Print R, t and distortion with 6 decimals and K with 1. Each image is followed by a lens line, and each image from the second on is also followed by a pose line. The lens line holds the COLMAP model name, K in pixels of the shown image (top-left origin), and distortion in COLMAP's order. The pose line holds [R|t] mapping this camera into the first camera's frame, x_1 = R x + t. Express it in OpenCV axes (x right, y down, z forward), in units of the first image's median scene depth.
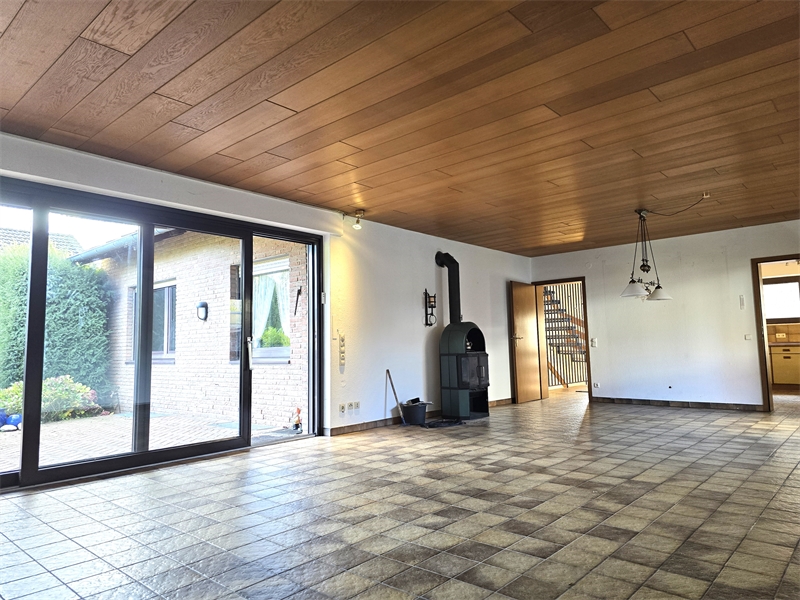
lens RADIAL K [[536.5, 0, 406.7], [0, 536.5, 299.0], [0, 0, 1]] dist [0.037507, -0.000028]
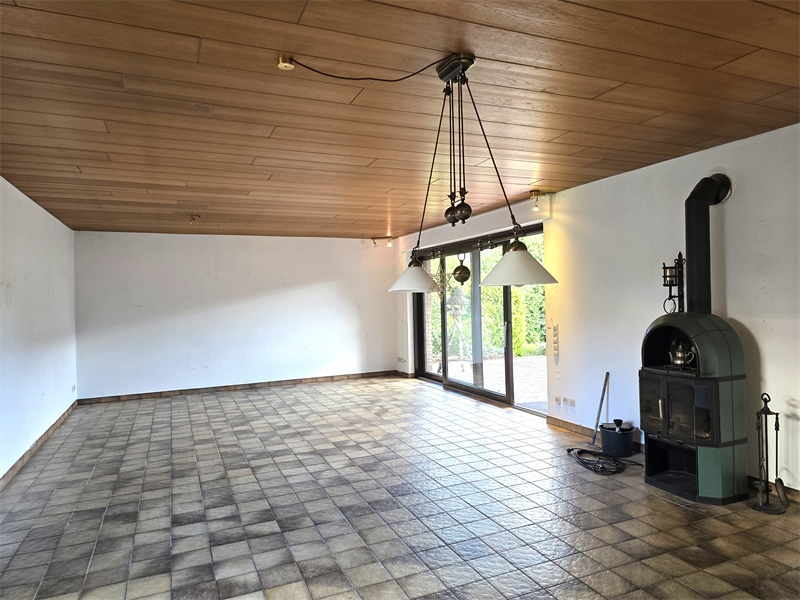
lens RADIAL K [[536.5, 0, 404.0], [0, 536.5, 299.4], [0, 0, 1]] dist [0.037507, -0.000028]
pose [[-0.407950, 0.036693, -0.912267, 0.955439], [0.109985, 0.993891, -0.009207, 0.003639], [0.906355, -0.104092, -0.409493, 1.291393]]
